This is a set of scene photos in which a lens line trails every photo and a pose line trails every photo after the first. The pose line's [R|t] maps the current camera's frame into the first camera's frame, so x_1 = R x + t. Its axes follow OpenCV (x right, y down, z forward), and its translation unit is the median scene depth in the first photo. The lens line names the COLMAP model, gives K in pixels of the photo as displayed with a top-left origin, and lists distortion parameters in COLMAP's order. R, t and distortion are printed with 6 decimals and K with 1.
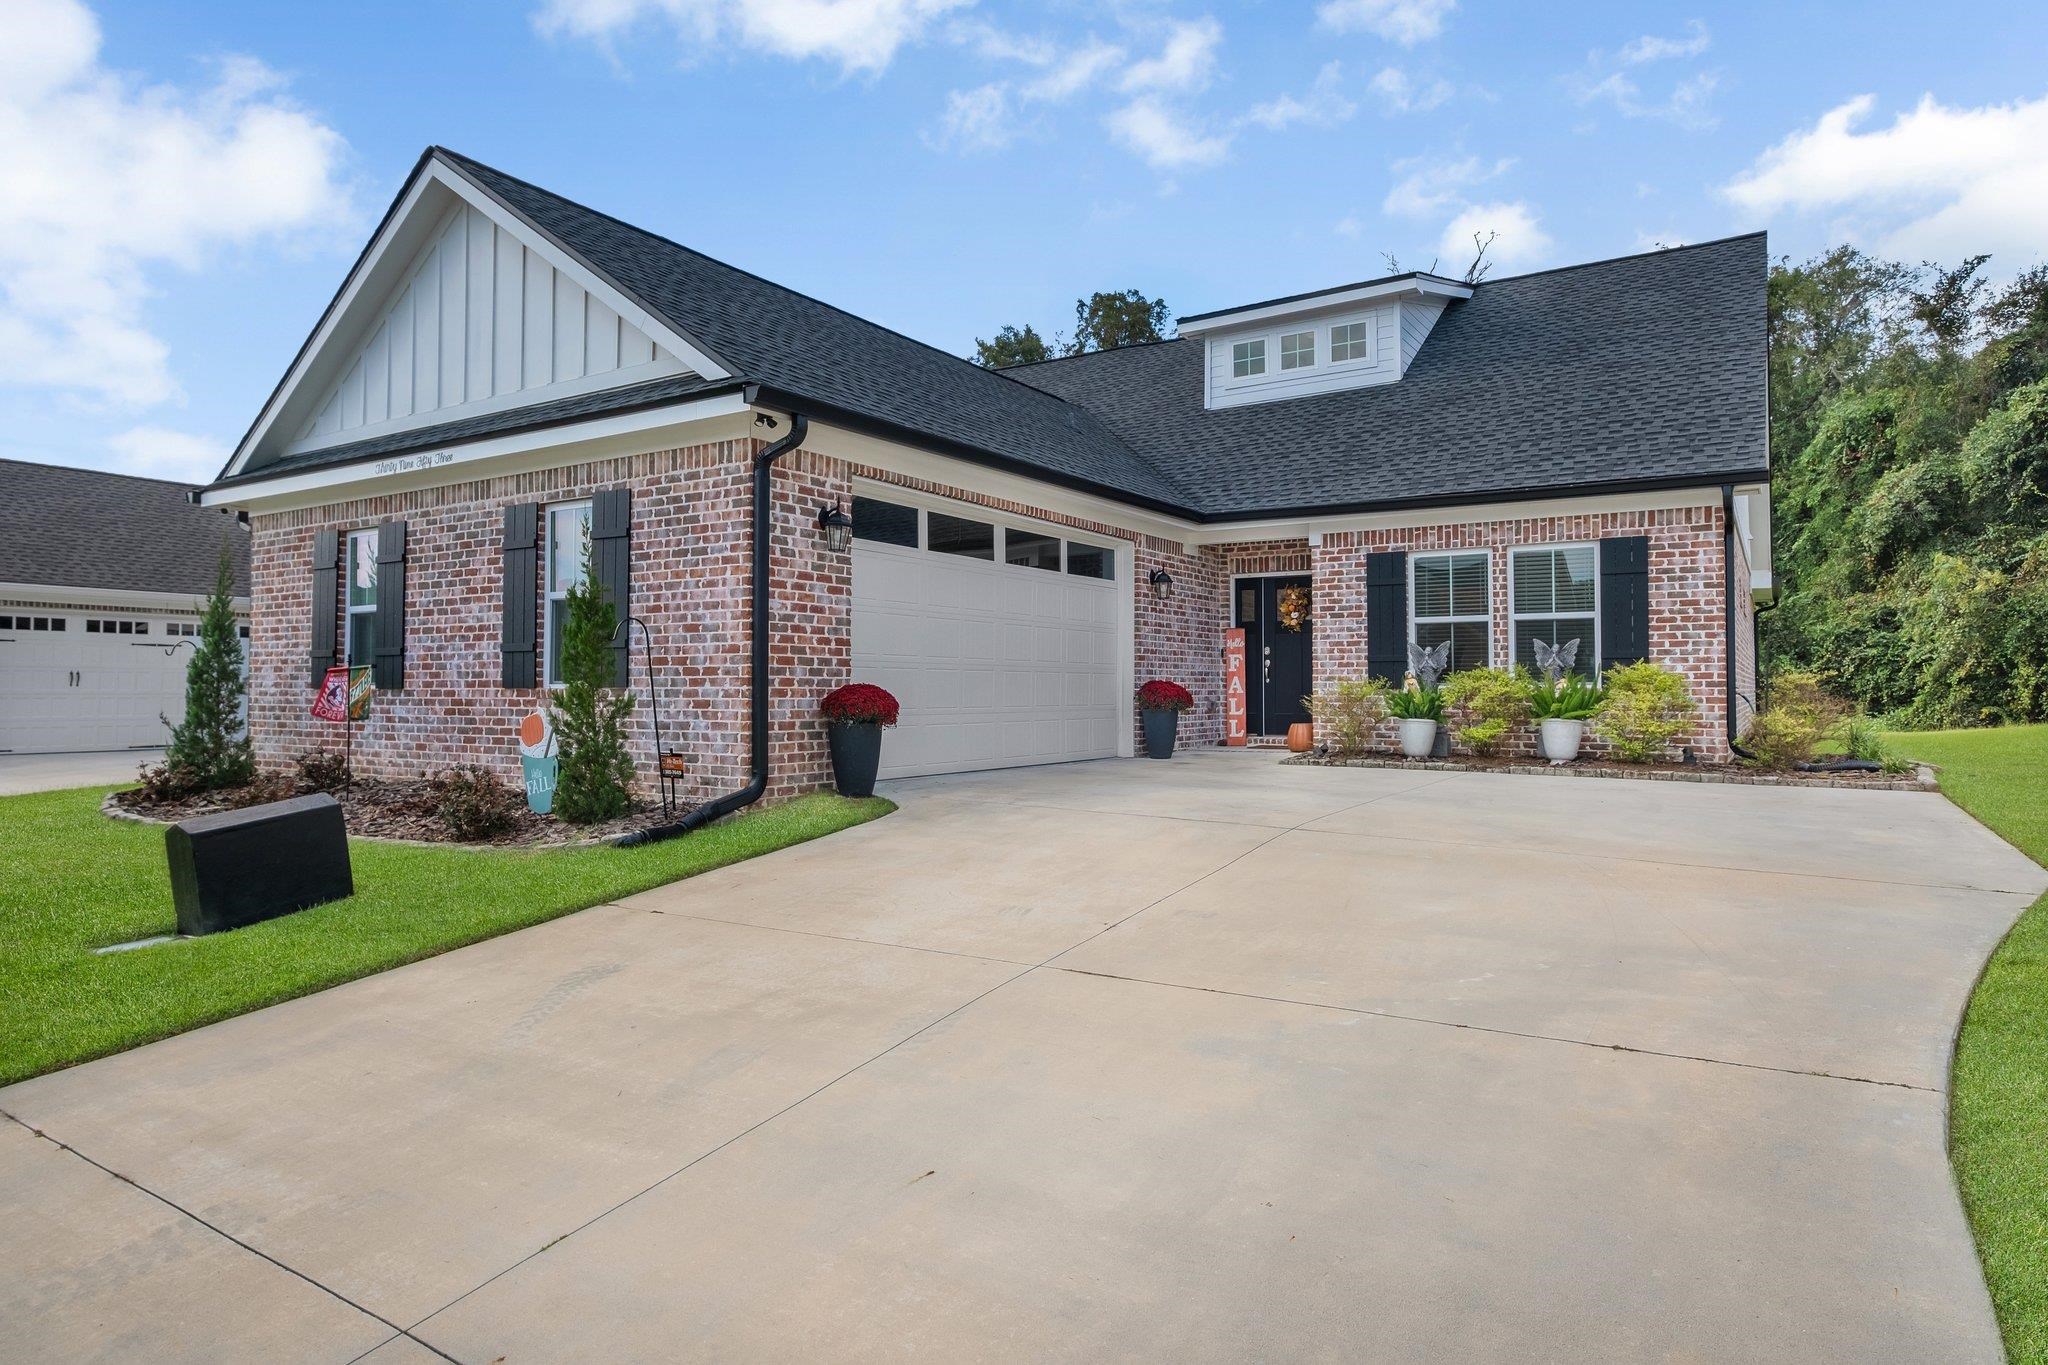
lens RADIAL K [[1178.8, 0, 1025.4], [0, 1178.8, 660.7], [0, 0, 1]] dist [0.002509, -0.000343]
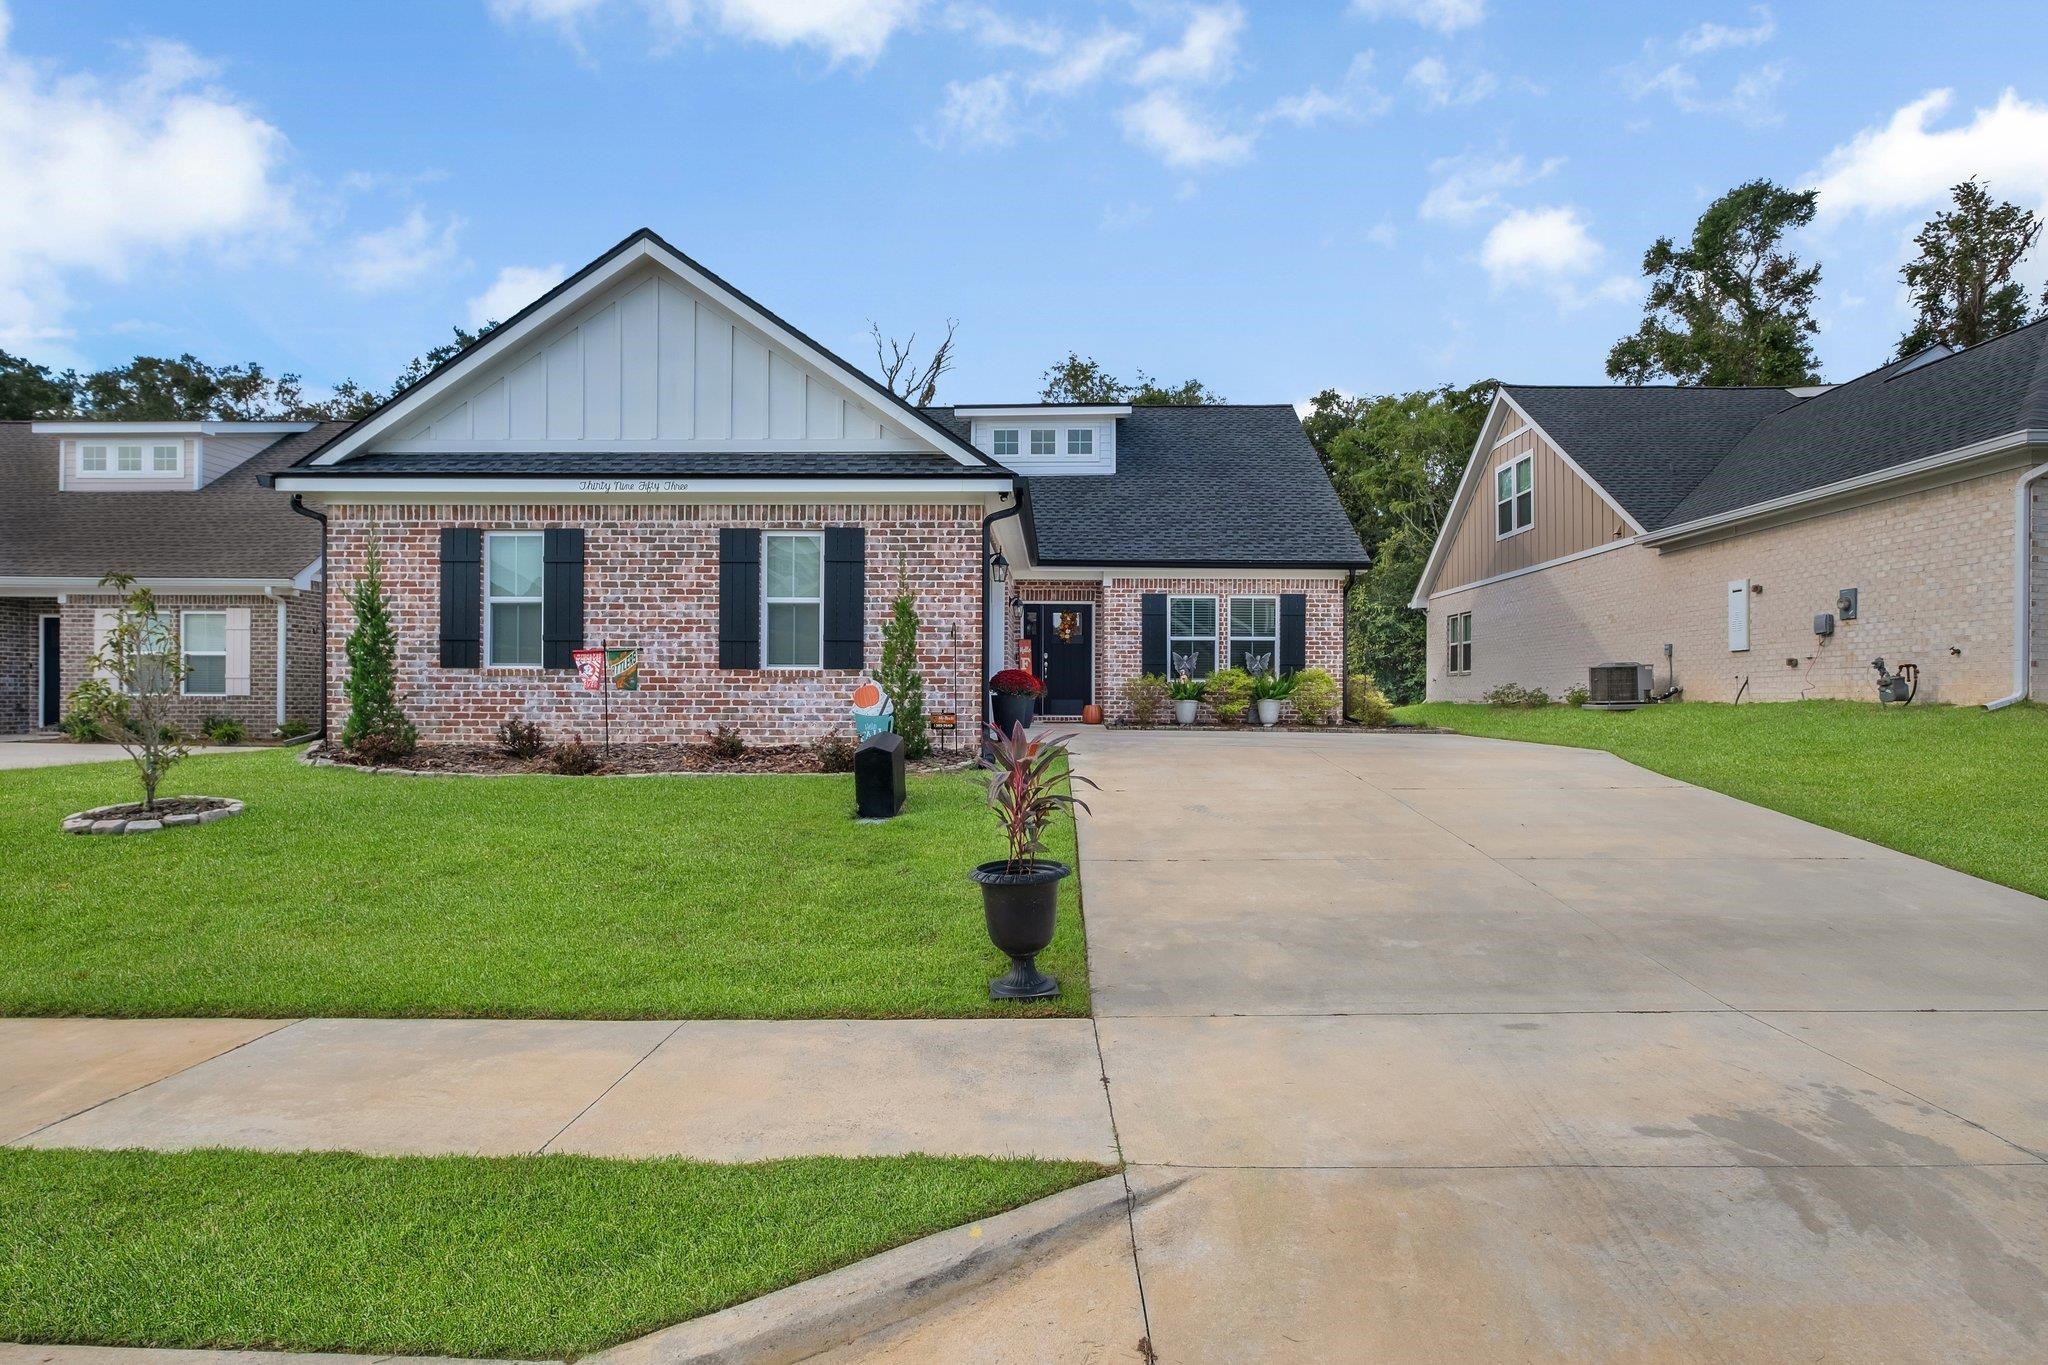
lens RADIAL K [[1119.9, 0, 1019.9], [0, 1119.9, 699.5], [0, 0, 1]] dist [-0.006054, 0.000248]
pose [[0.856780, 0.004410, 0.515663, -0.641974], [-0.018532, 0.999581, 0.022243, 0.018774], [-0.515349, -0.028613, 0.856503, -0.181354]]
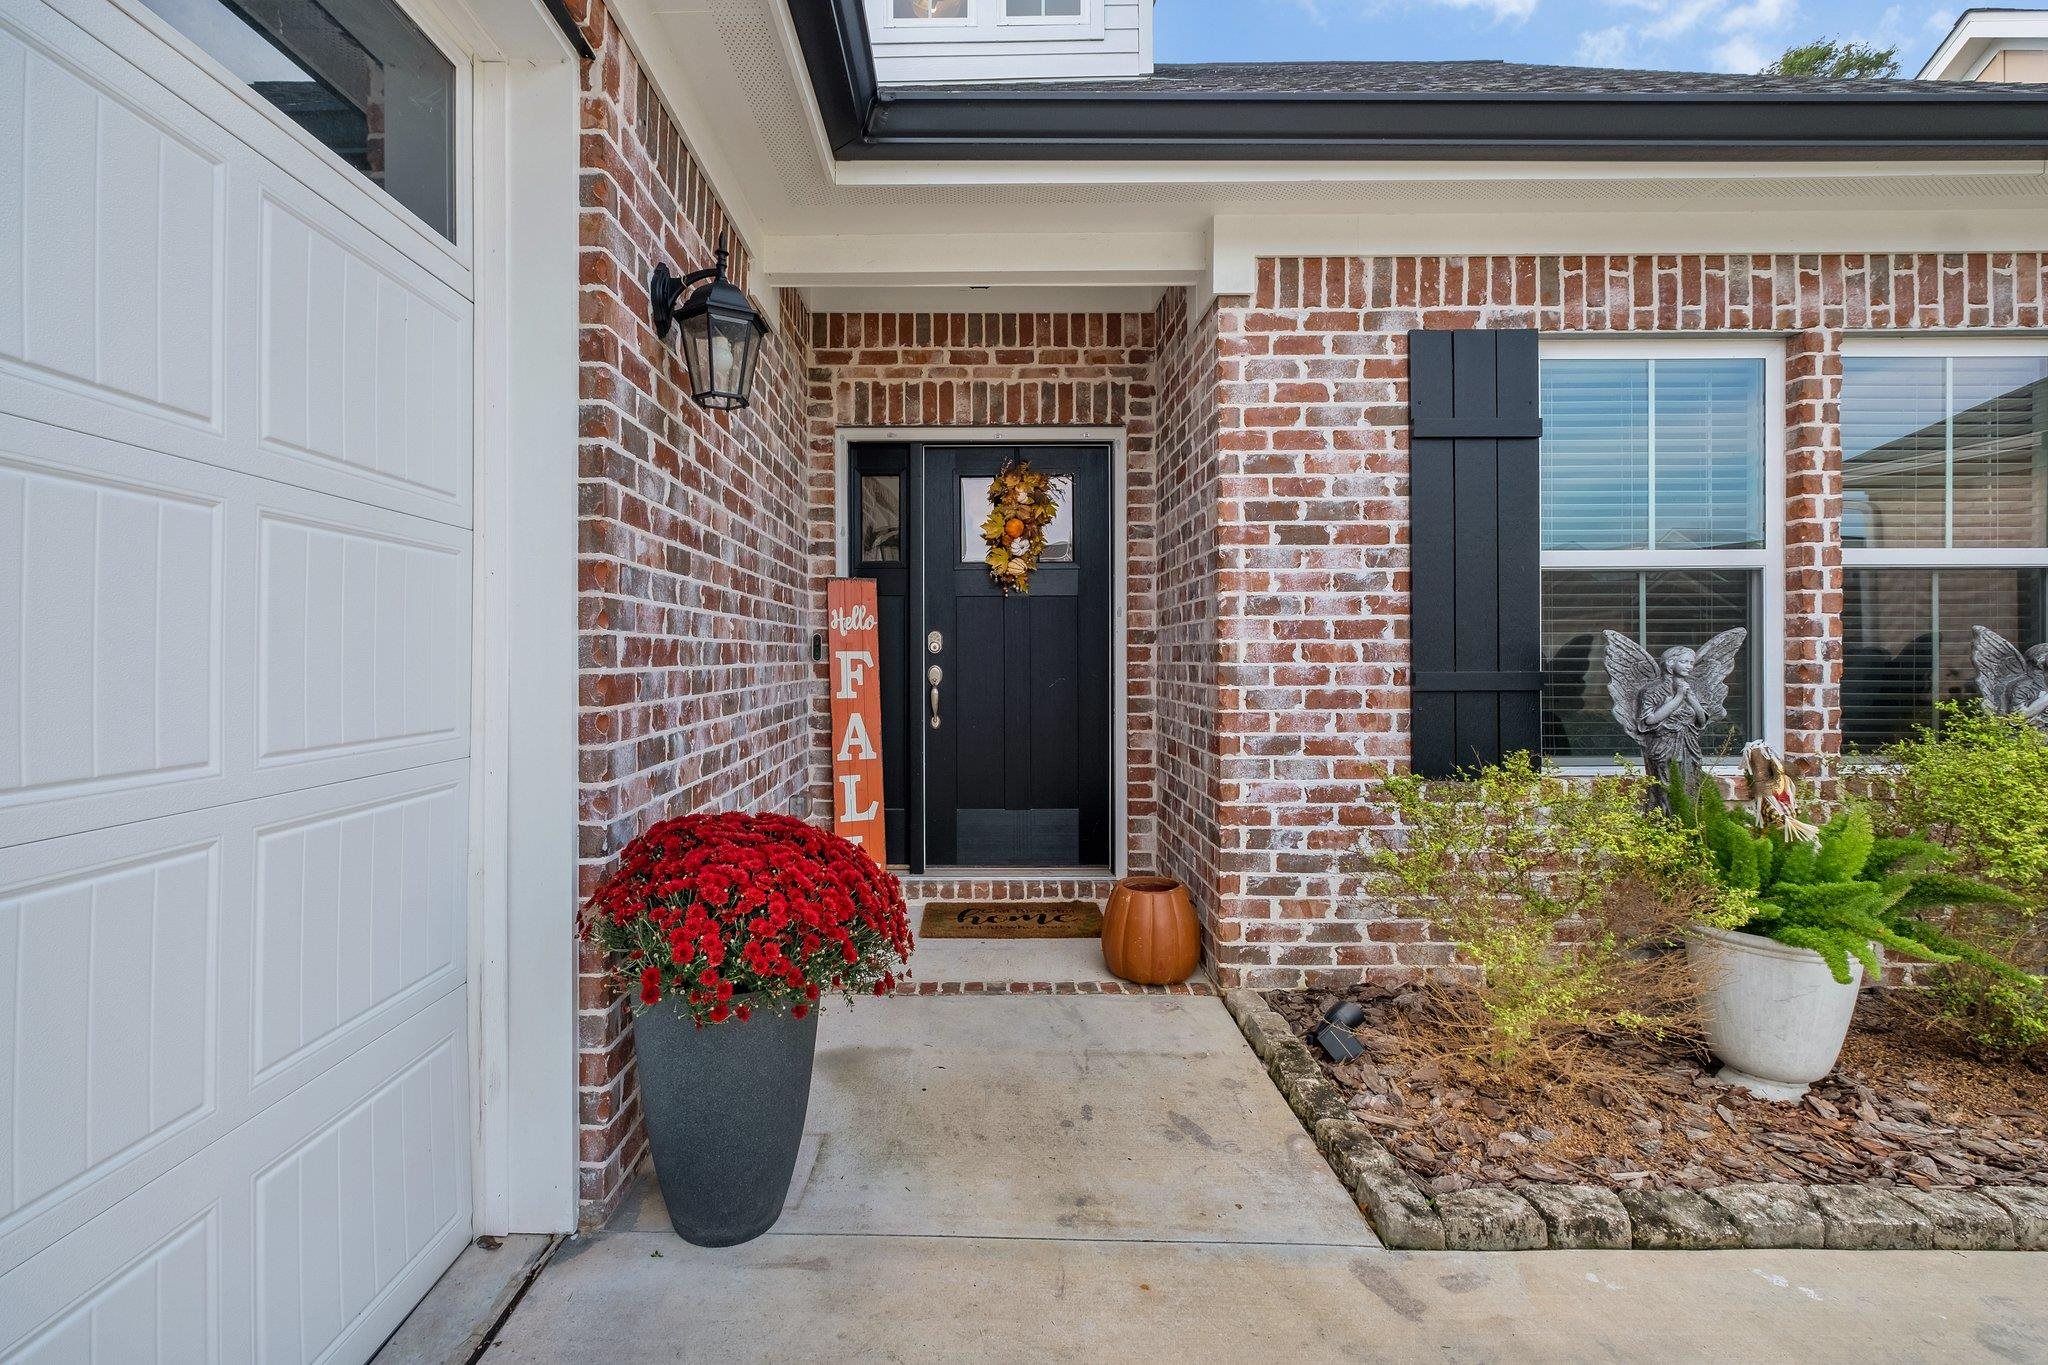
lens RADIAL K [[896.1, 0, 948.7], [0, 896.1, 654.3], [0, 0, 1]] dist [-0.002542, 0.000314]
pose [[0.854144, -0.000545, 0.520037, 0.075965], [-0.012352, 0.999696, 0.021335, -0.012887], [-0.519890, -0.024647, 0.853877, 0.931256]]
